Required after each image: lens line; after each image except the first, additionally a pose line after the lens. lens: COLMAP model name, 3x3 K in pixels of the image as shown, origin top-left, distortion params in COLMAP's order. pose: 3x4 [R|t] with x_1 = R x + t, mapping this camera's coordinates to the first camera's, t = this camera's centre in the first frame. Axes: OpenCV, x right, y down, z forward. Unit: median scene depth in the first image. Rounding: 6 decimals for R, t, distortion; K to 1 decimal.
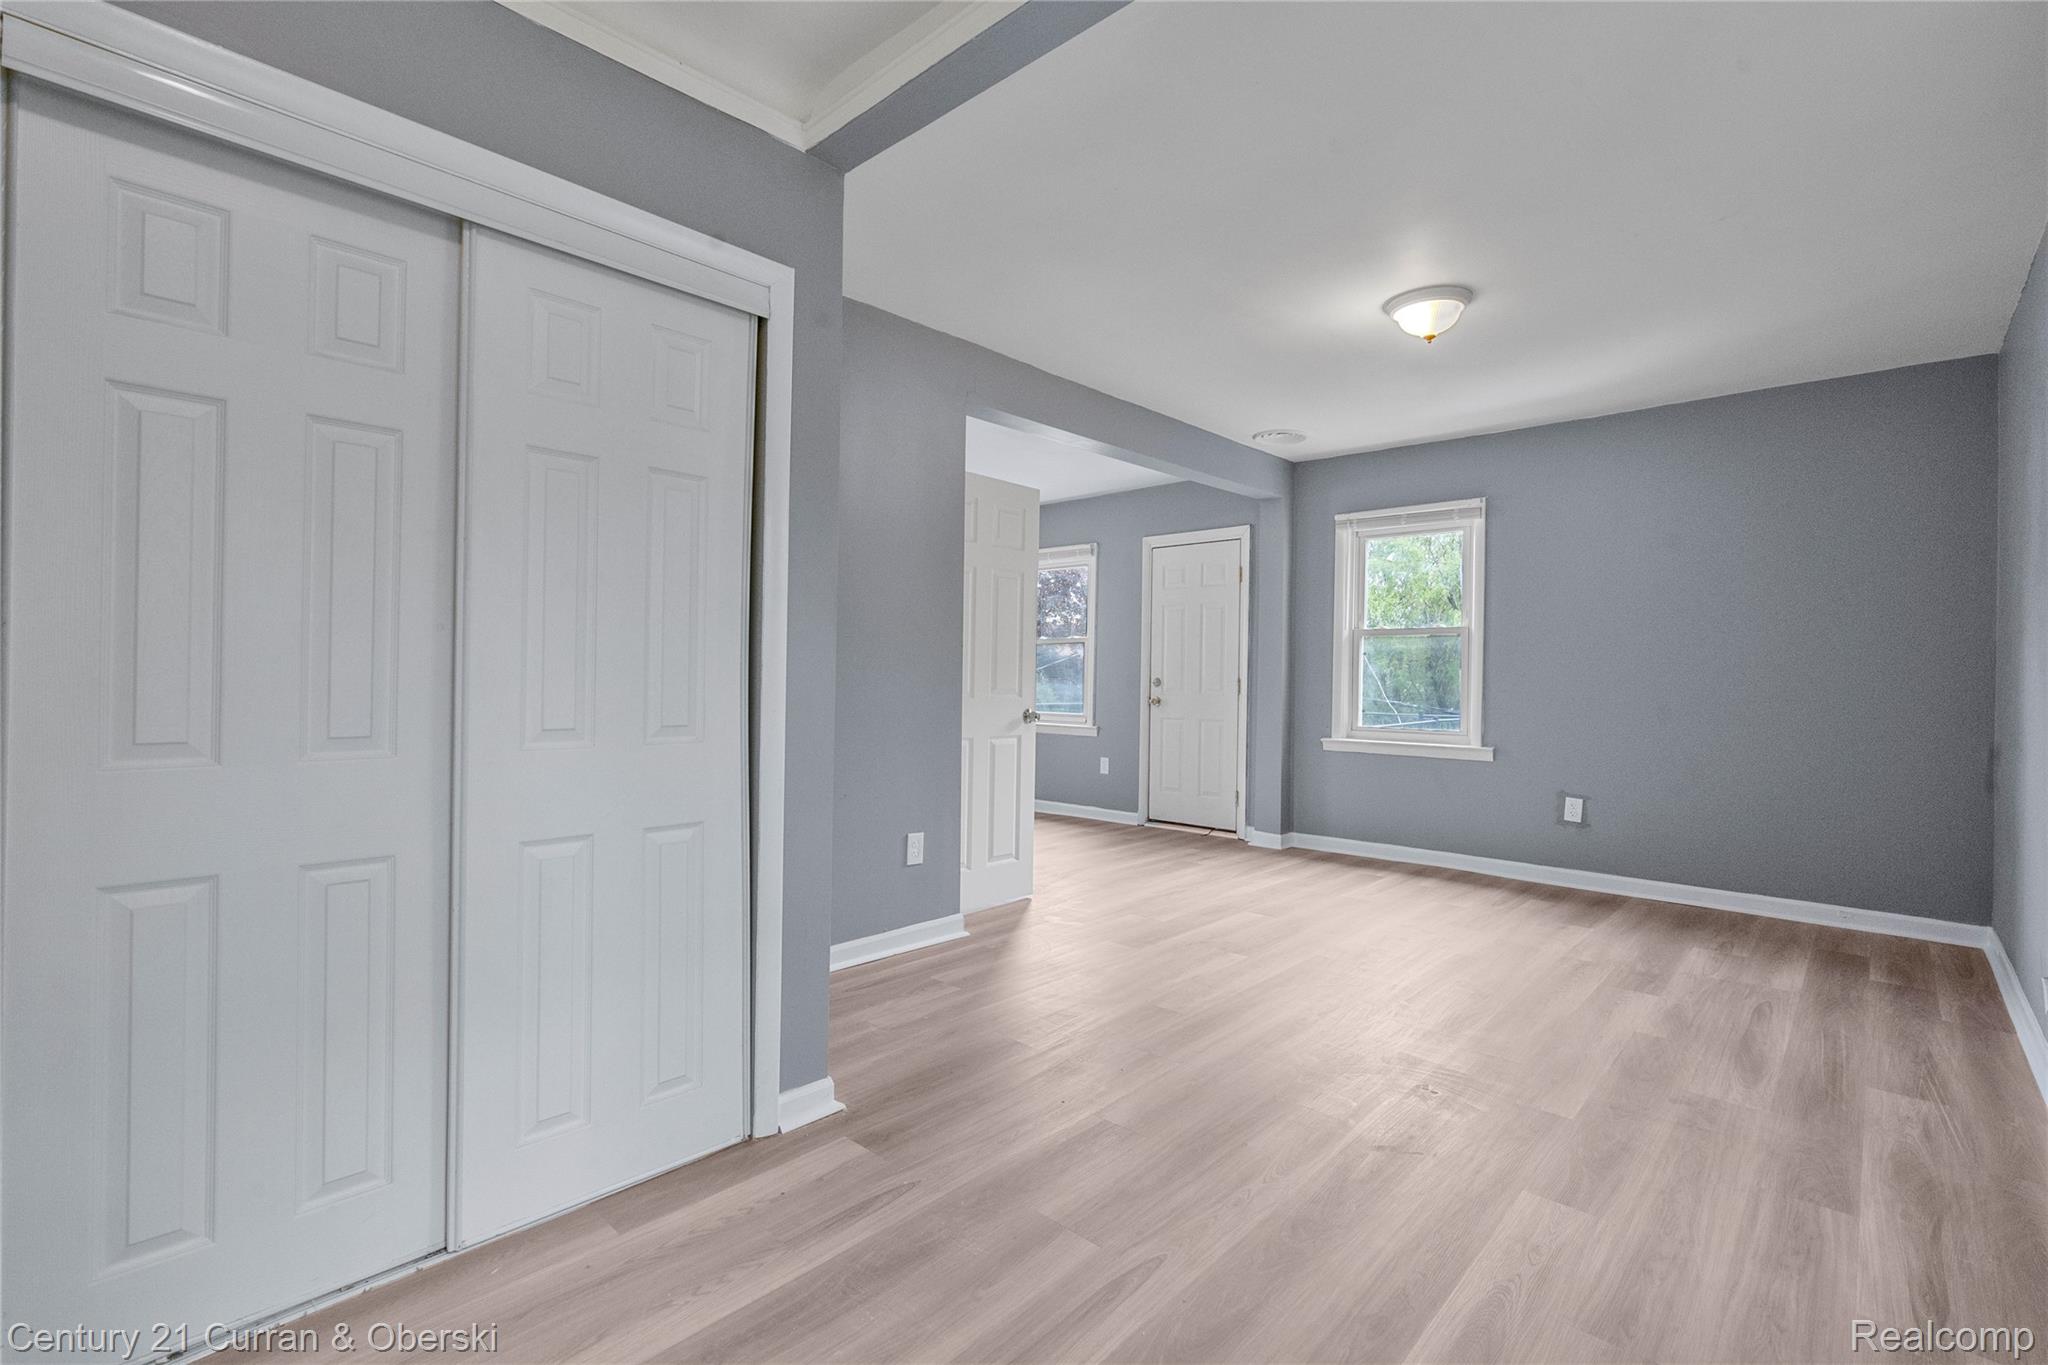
lens RADIAL K [[914.5, 0, 1026.7], [0, 914.5, 671.9], [0, 0, 1]] dist [-0.004332, 0.001178]
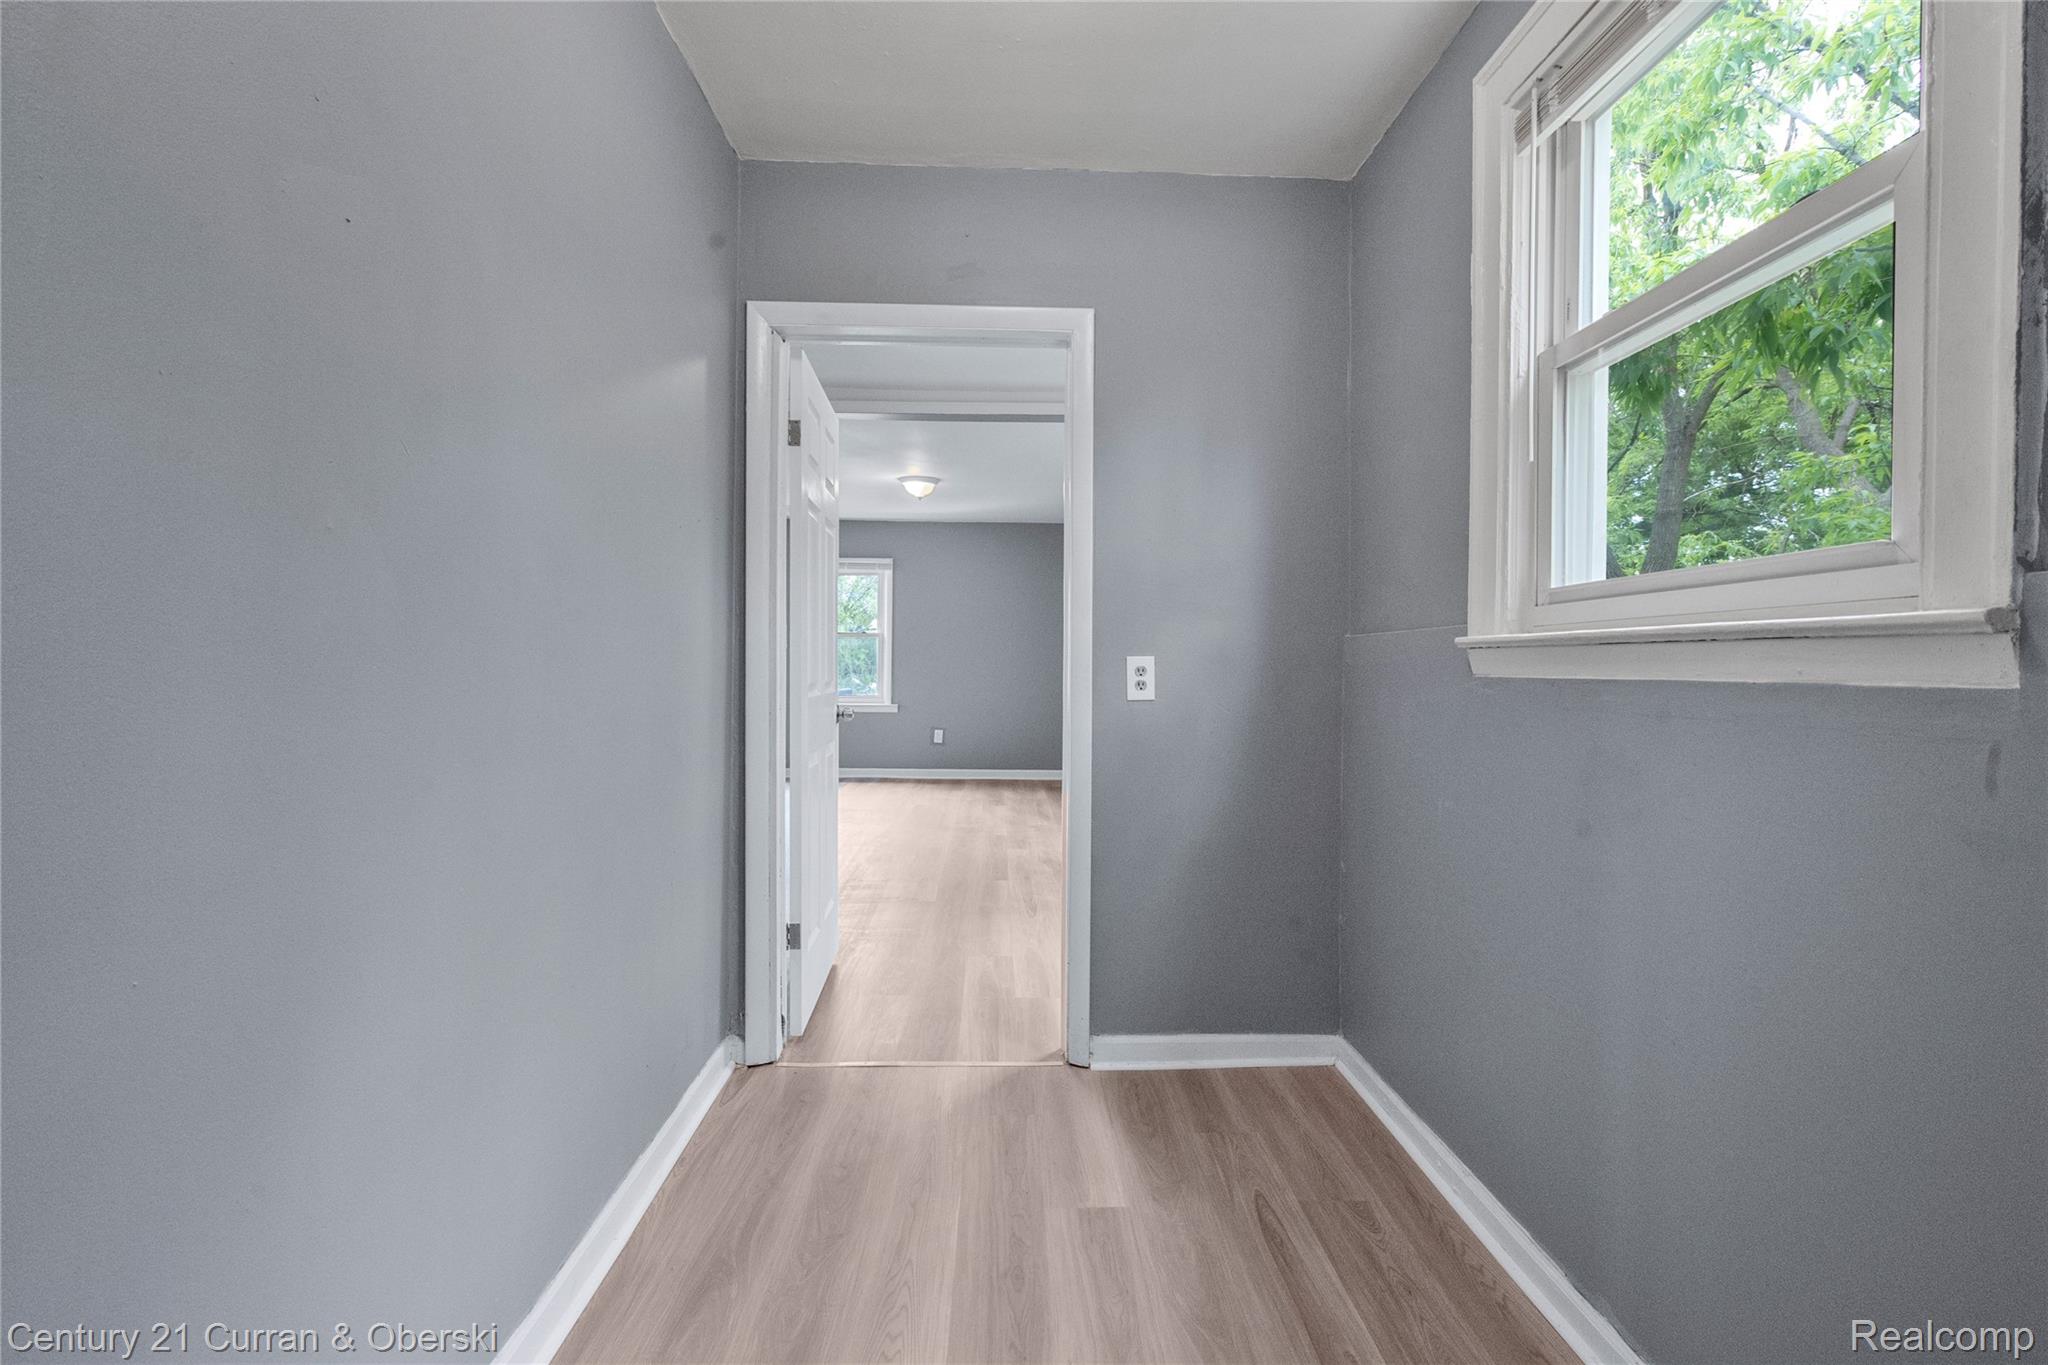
lens RADIAL K [[914.5, 0, 1029.4], [0, 914.5, 671.0], [0, 0, 1]] dist [-0.004332, 0.001178]
pose [[0.707745, -0.017537, 0.706250, -0.961142], [0.004288, 0.999780, 0.020528, -0.025972], [-0.706455, -0.011500, 0.707665, -0.714894]]
